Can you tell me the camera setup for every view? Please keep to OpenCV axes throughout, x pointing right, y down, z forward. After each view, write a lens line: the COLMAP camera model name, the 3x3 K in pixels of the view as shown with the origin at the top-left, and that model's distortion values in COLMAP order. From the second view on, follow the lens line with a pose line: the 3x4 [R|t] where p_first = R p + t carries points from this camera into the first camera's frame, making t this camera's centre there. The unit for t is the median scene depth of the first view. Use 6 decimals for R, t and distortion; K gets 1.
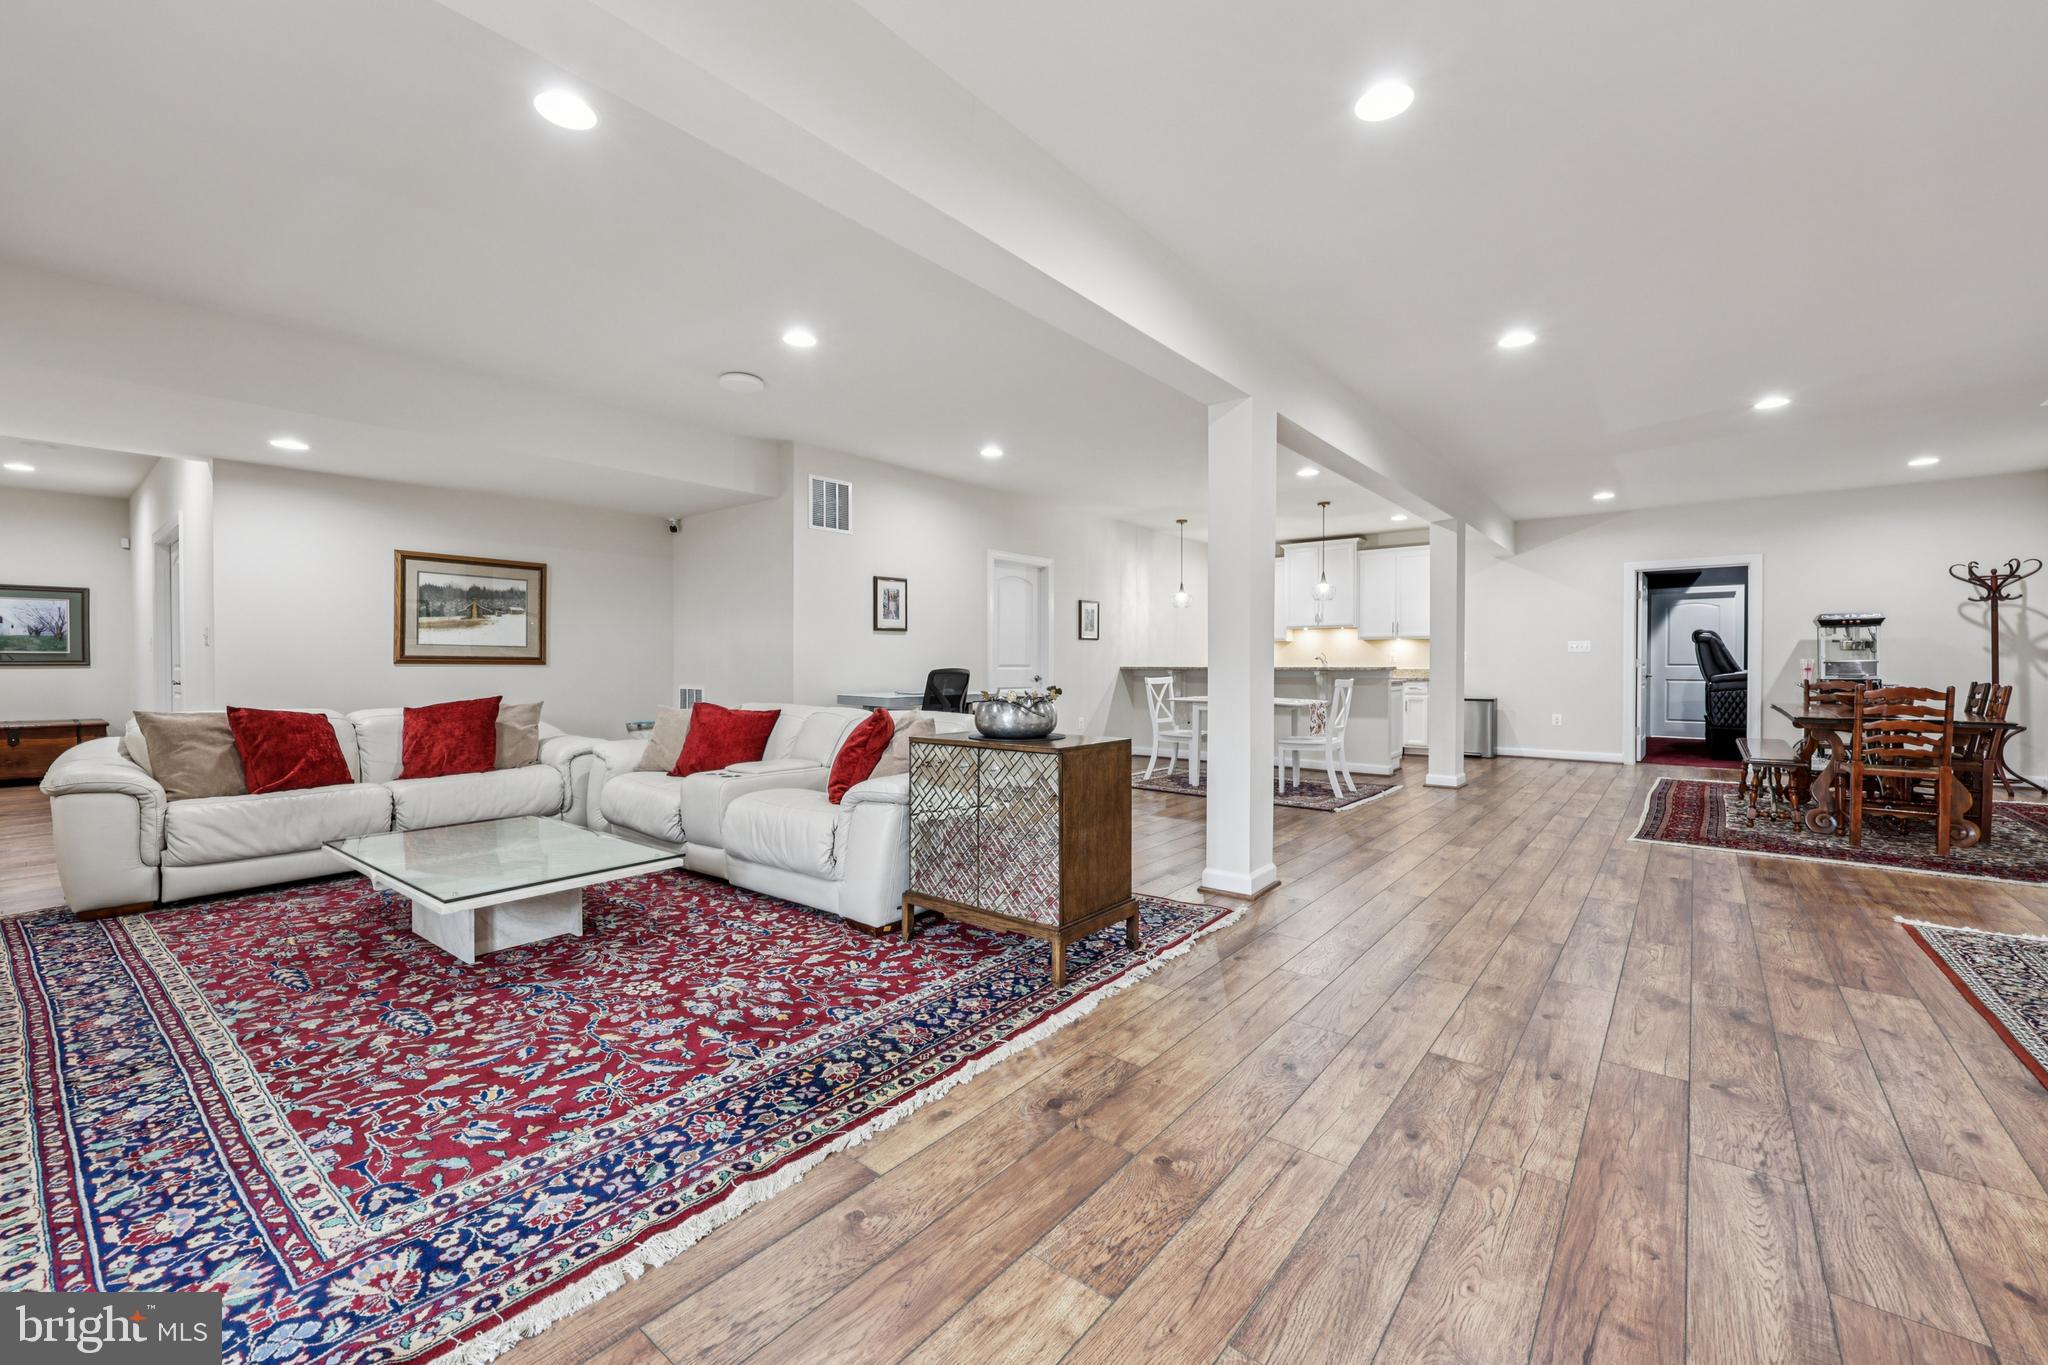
lens RADIAL K [[828.9, 0, 1030.8], [0, 828.9, 669.7], [0, 0, 1]] dist [-0.000003, 0.000280]
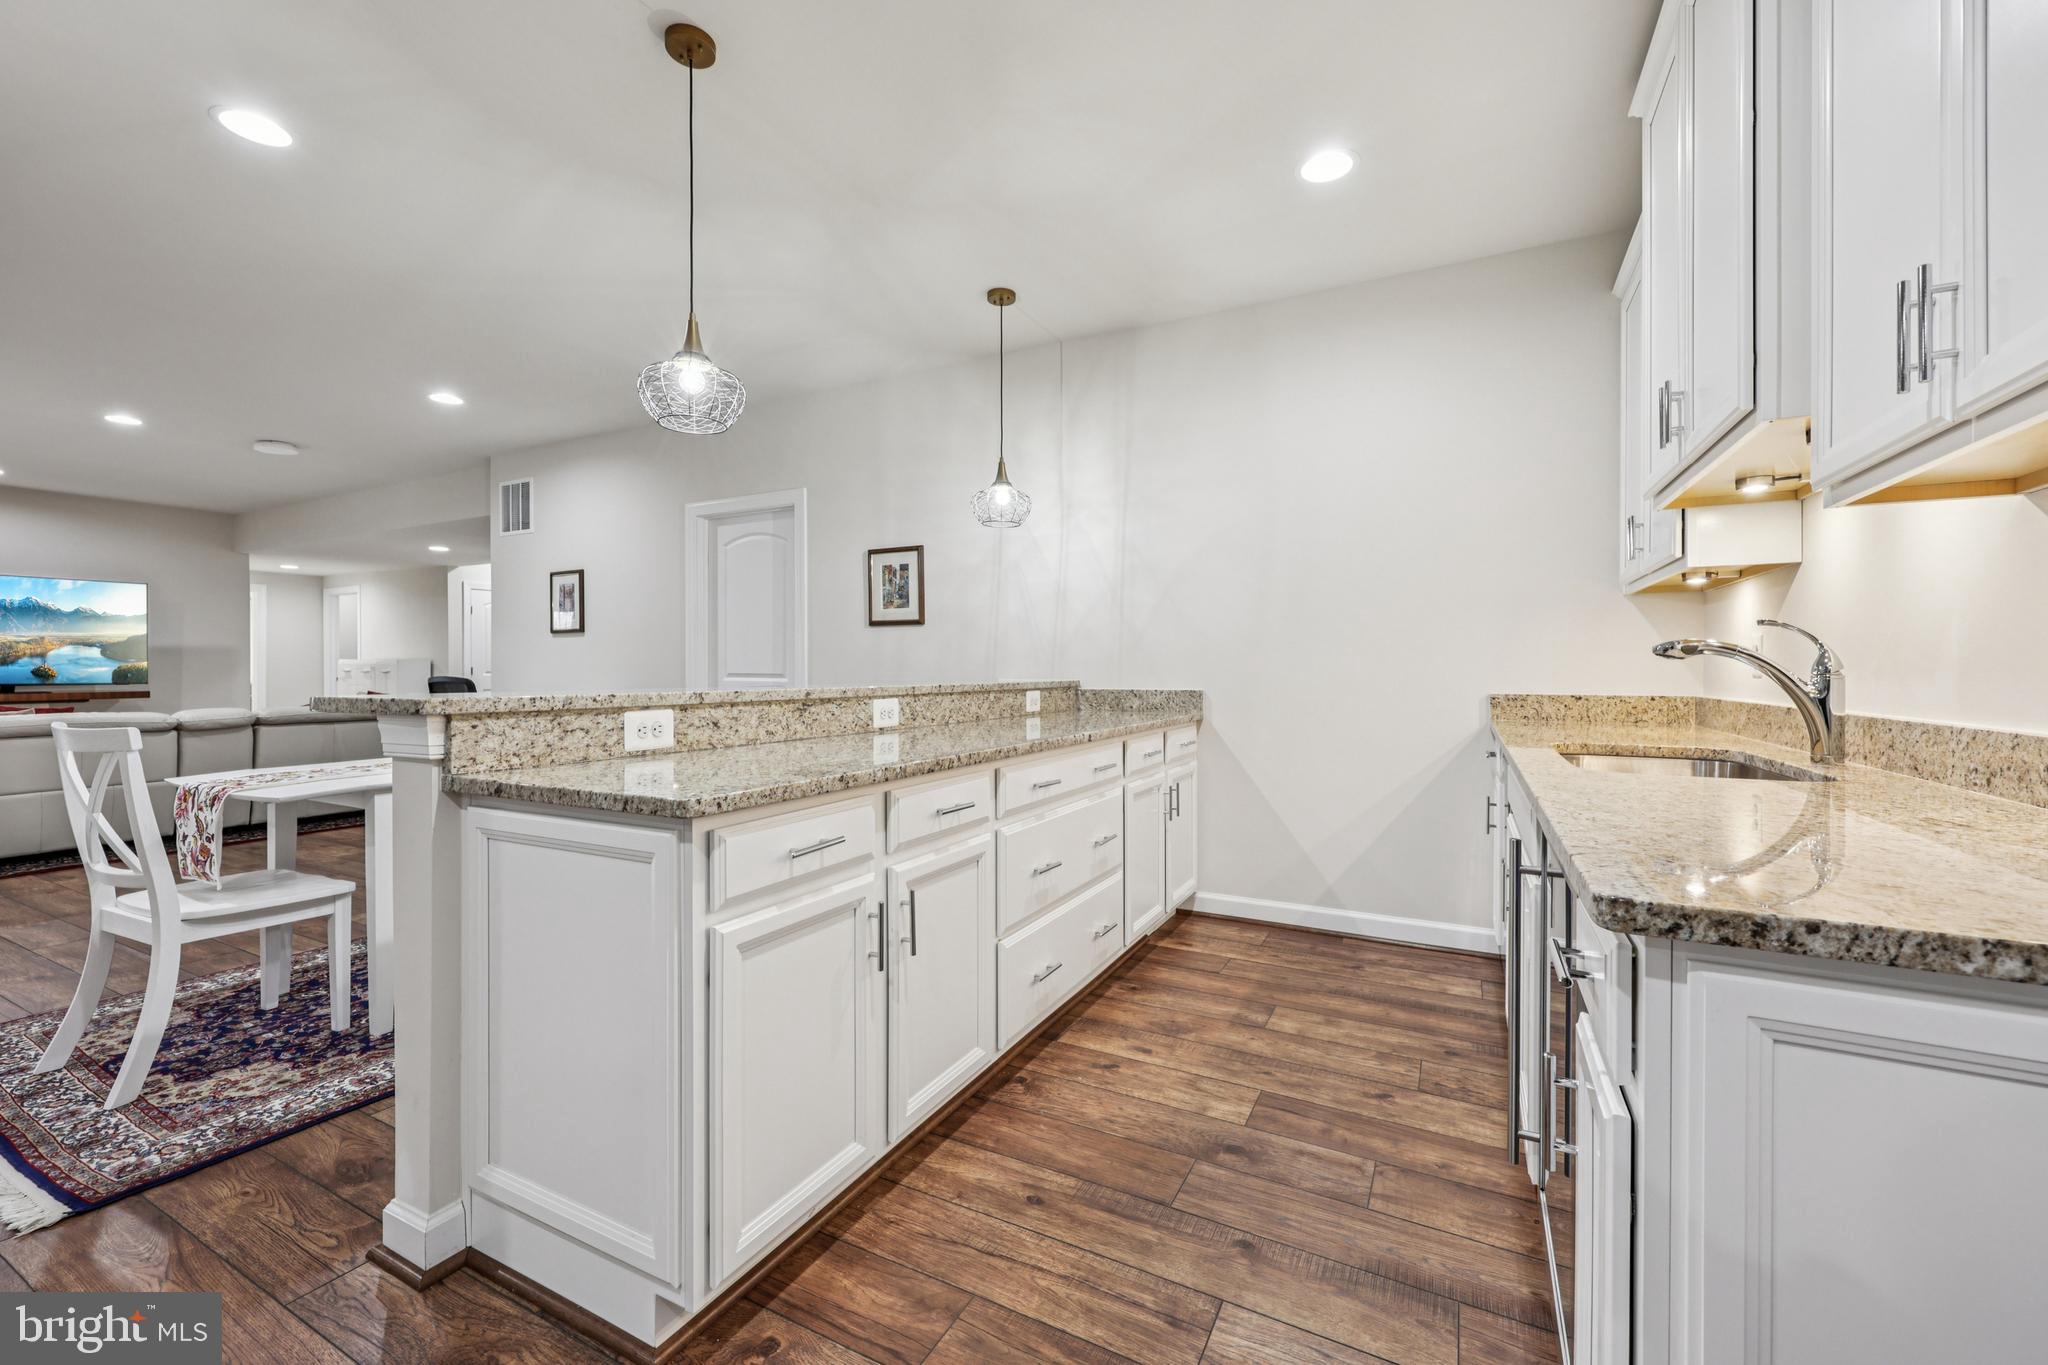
lens RADIAL K [[828.9, 0, 1030.8], [0, 828.9, 669.7], [0, 0, 1]] dist [-0.000003, 0.000280]
pose [[0.184308, 0.015594, -0.982745, 1.878086], [-0.001545, 0.999877, 0.015576, -0.055460], [0.982867, -0.001352, 0.184309, 3.215351]]
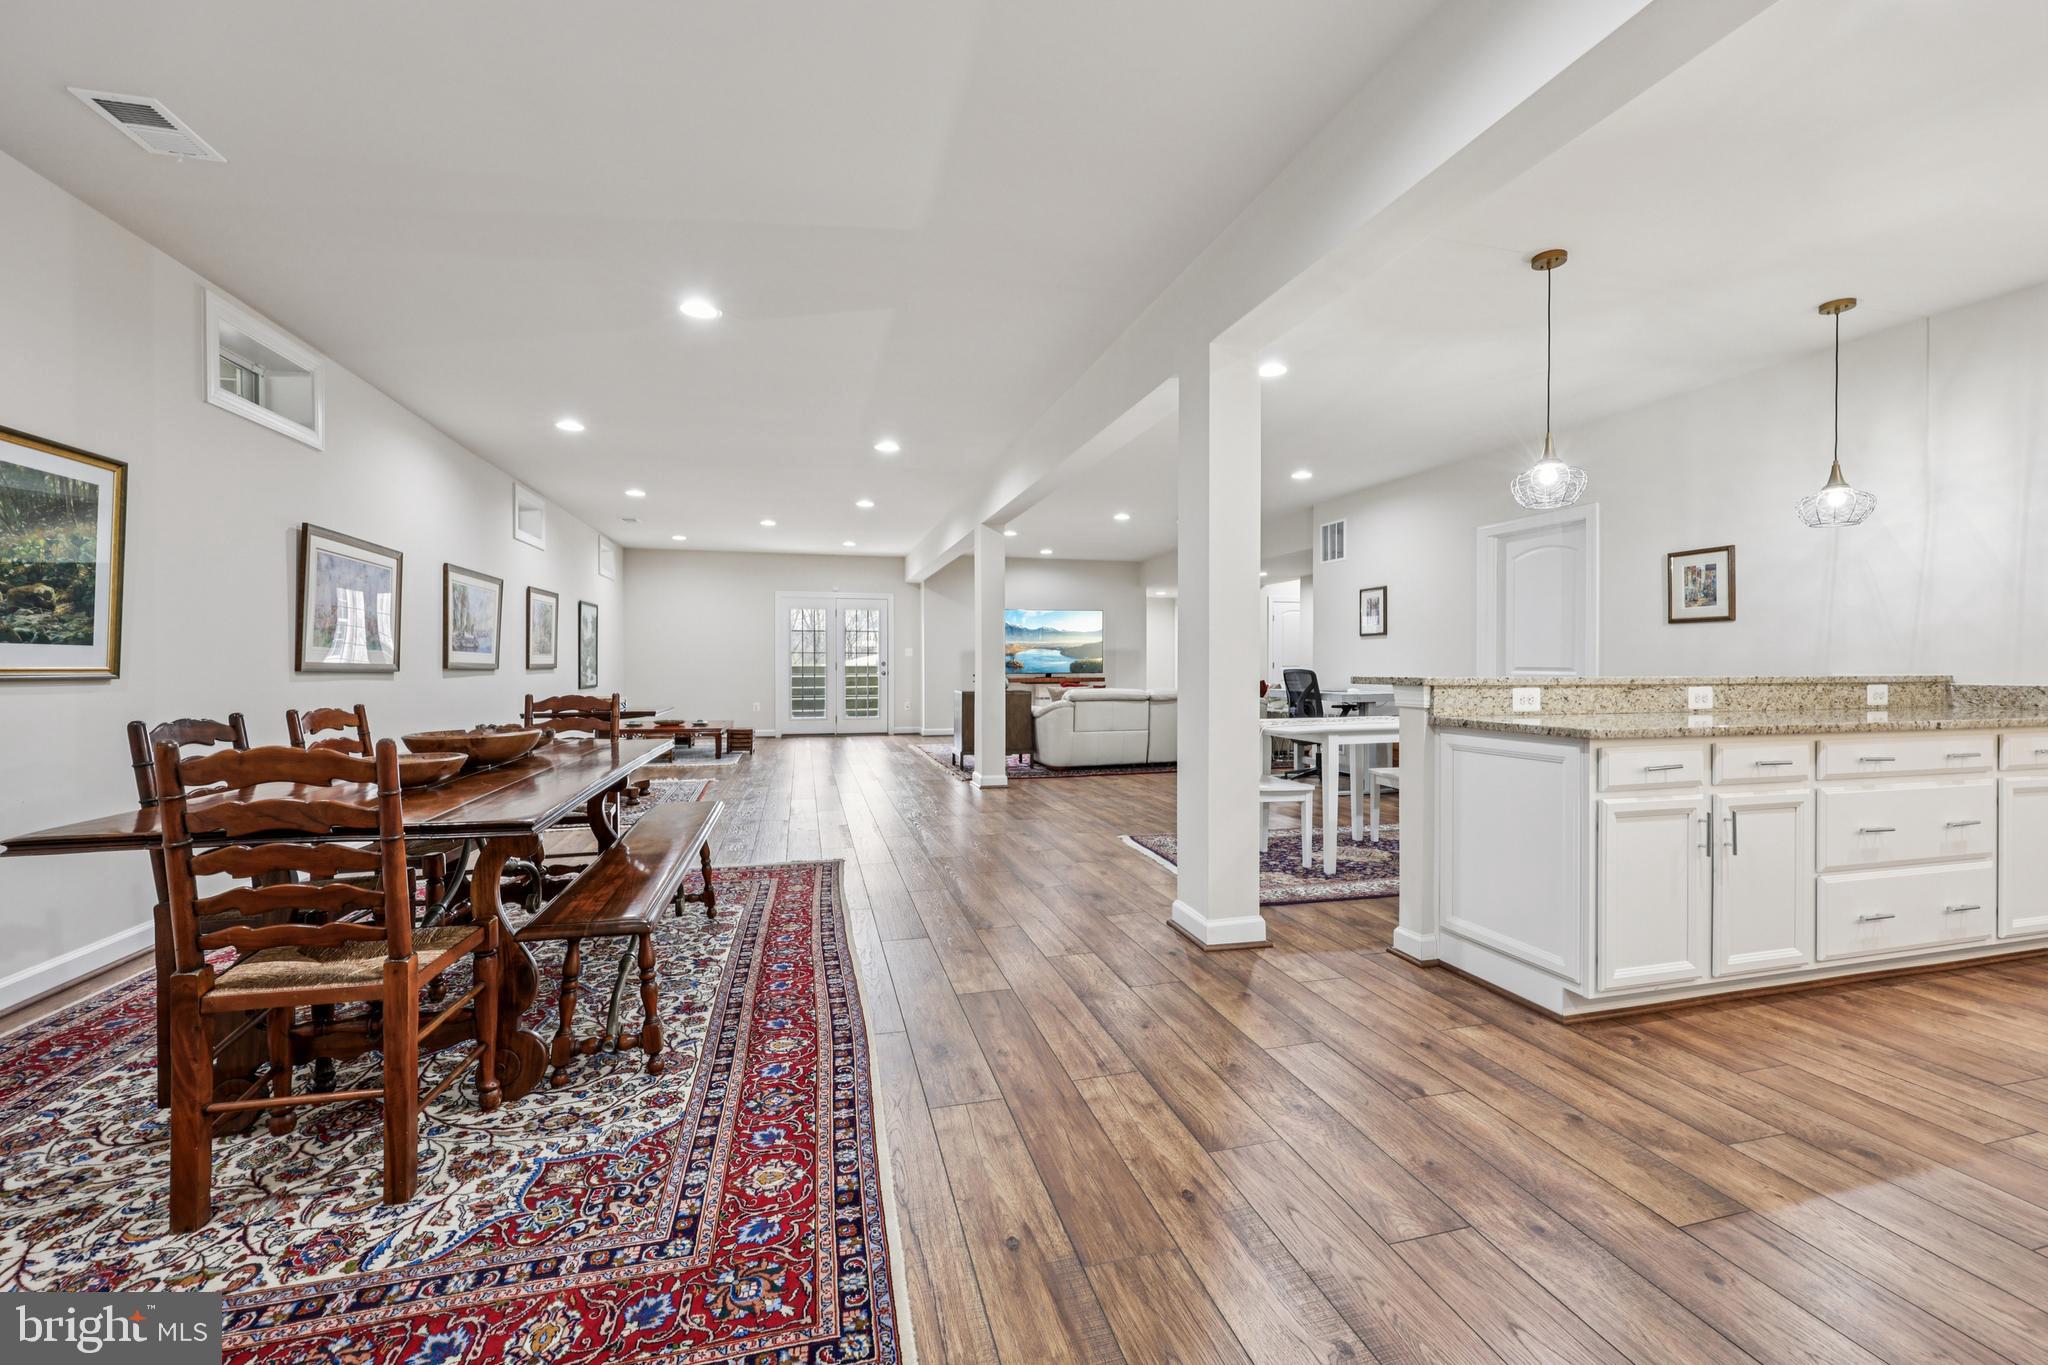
lens RADIAL K [[828.9, 0, 1030.8], [0, 828.9, 669.7], [0, 0, 1]] dist [-0.000003, 0.000280]
pose [[-0.595057, 0.020353, -0.803426, 2.448150], [0.009488, 0.999788, 0.018300, -0.062602], [0.803628, 0.003267, -0.595123, 3.162628]]
